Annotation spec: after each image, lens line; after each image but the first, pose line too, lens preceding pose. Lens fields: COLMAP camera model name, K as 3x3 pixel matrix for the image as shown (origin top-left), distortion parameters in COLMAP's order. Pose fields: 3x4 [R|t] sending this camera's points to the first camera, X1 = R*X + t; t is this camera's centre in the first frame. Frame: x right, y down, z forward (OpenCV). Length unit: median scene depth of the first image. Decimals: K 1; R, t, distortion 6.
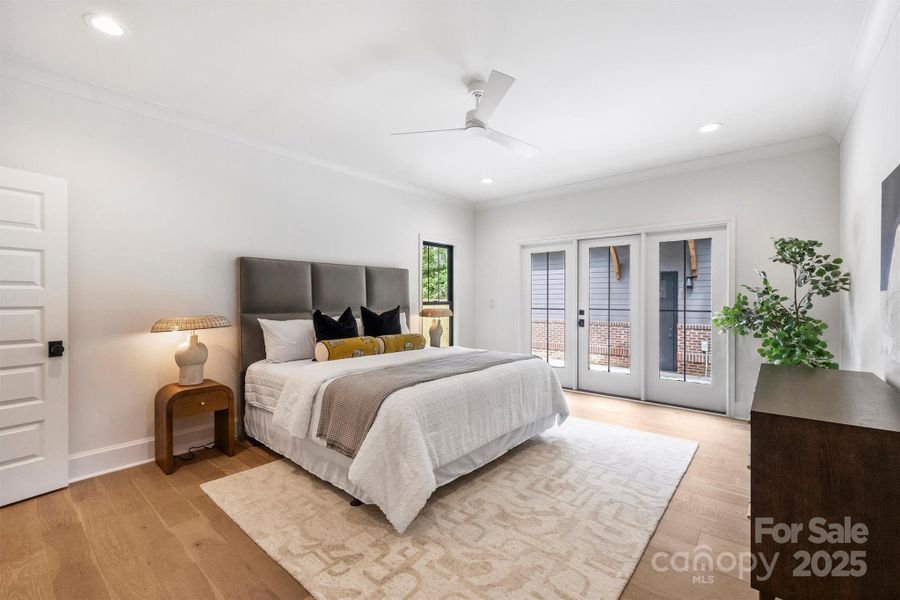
lens RADIAL K [[365.5, 0, 450.0], [0, 365.5, 300.0], [0, 0, 1]] dist [-0.000270, -0.000043]
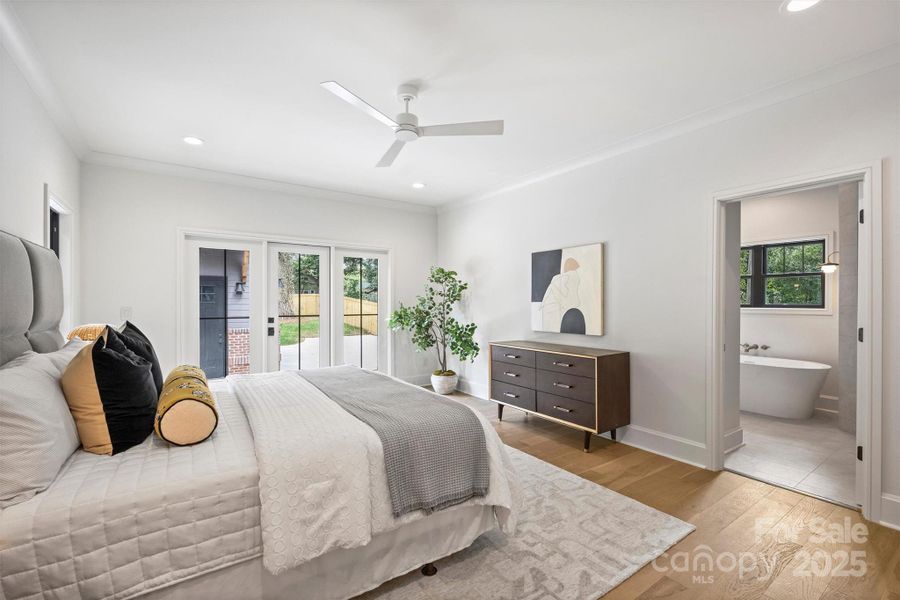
lens RADIAL K [[365.5, 0, 450.0], [0, 365.5, 300.0], [0, 0, 1]] dist [-0.000270, -0.000043]
pose [[0.307845, 0.006071, 0.951417, -0.421631], [0.005126, 0.999955, -0.008039, -0.008104], [-0.951423, 0.007351, 0.307800, 0.303014]]
